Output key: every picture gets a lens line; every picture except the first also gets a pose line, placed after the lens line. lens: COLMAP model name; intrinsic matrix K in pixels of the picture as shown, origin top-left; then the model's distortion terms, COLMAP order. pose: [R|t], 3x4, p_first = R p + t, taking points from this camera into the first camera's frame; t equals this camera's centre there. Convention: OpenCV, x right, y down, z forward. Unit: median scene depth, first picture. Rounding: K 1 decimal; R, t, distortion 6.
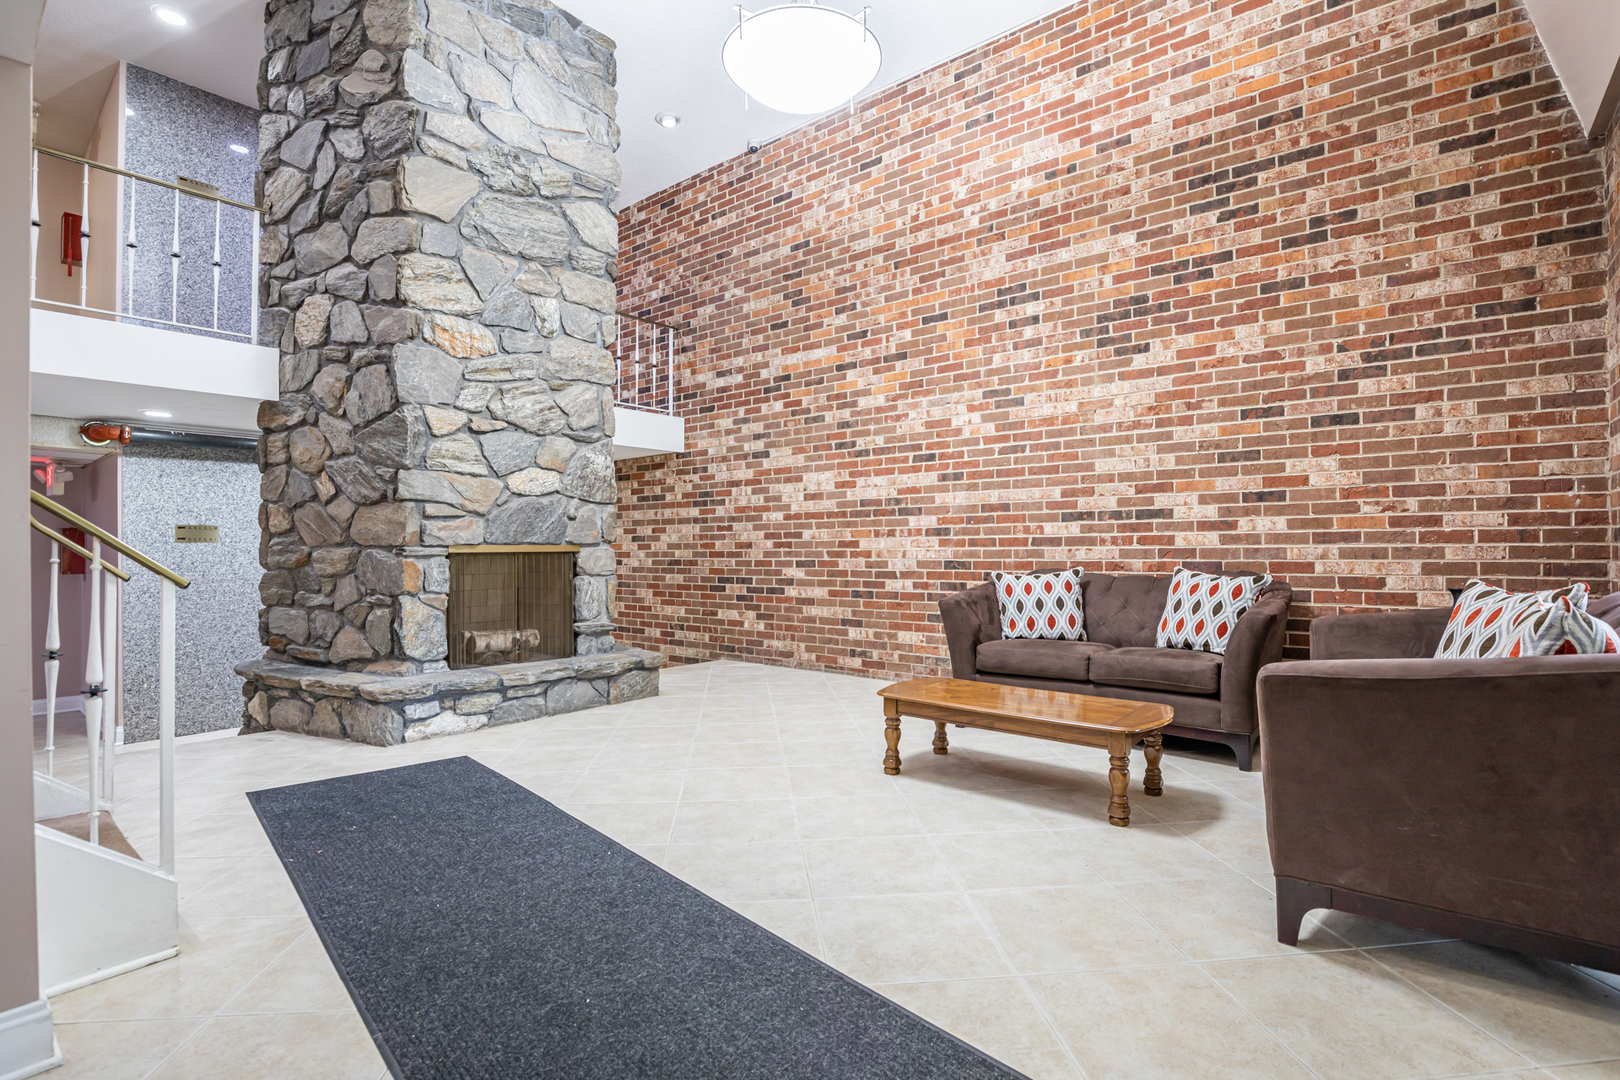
lens RADIAL K [[749.5, 0, 805.8], [0, 749.5, 544.3], [0, 0, 1]] dist [0.004257, -0.000584]
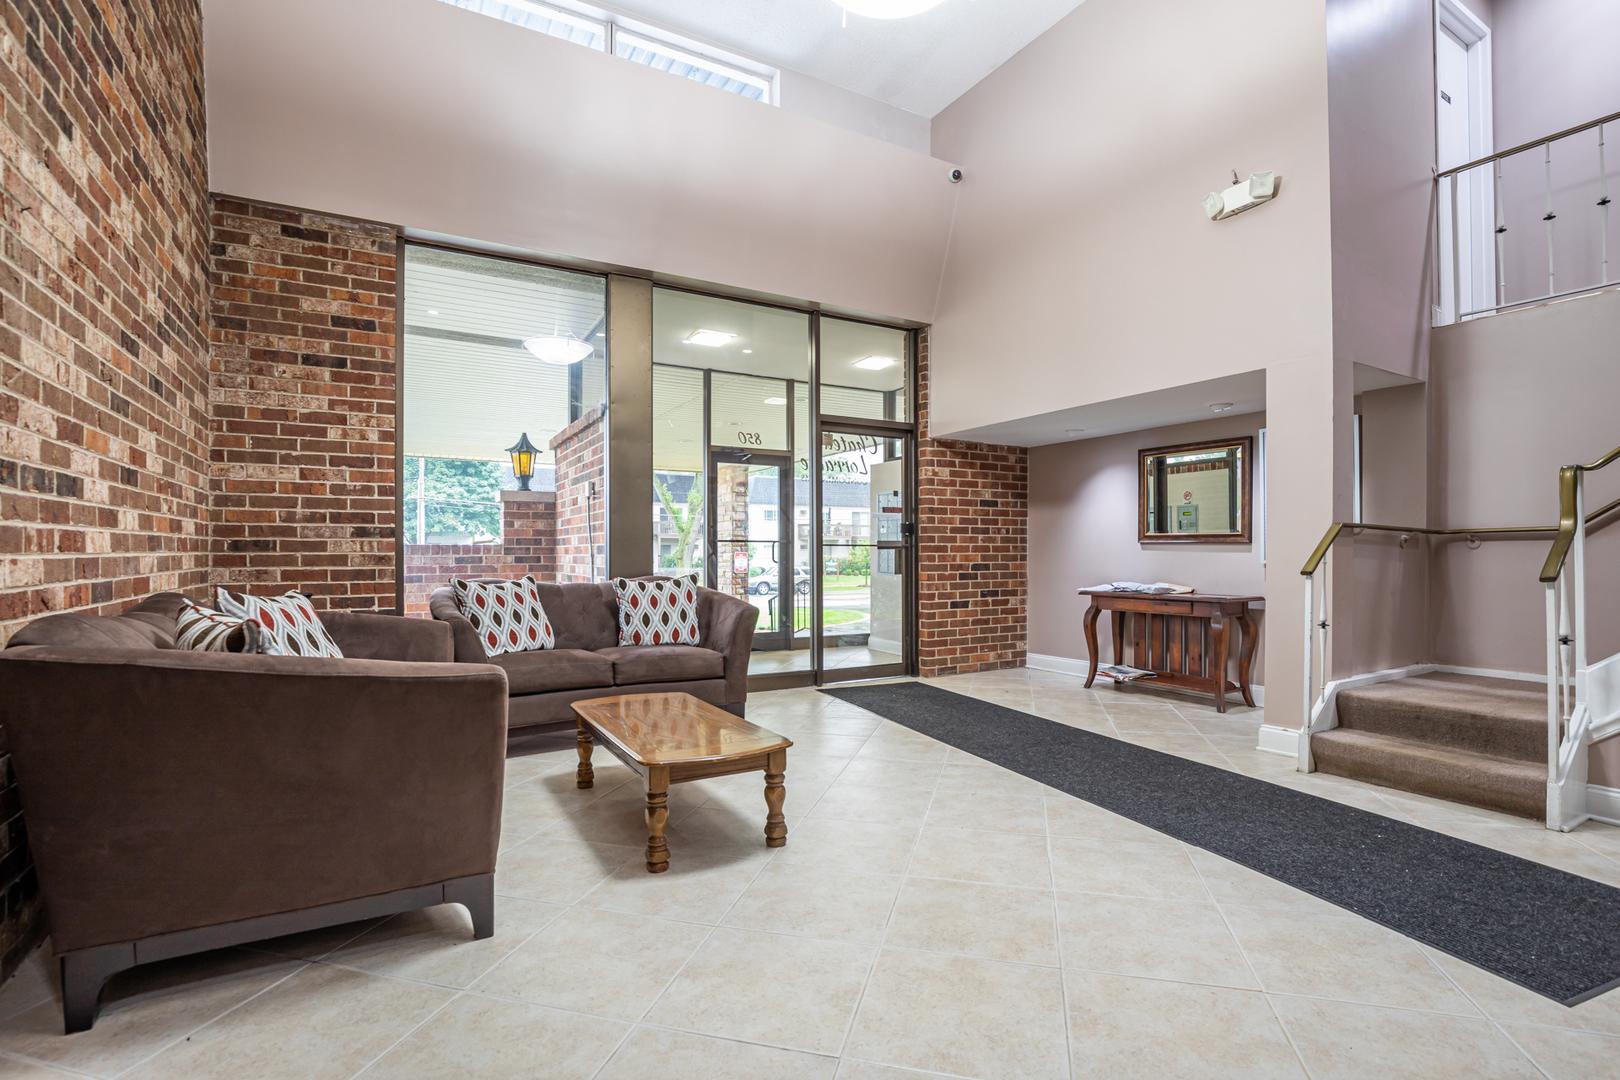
lens RADIAL K [[749.5, 0, 805.8], [0, 749.5, 544.3], [0, 0, 1]] dist [0.004257, -0.000584]
pose [[-0.934779, 0.008463, 0.355129, -0.232142], [0.002192, 0.999835, -0.018057, 0.007476], [-0.355223, -0.016101, -0.934643, 2.055560]]
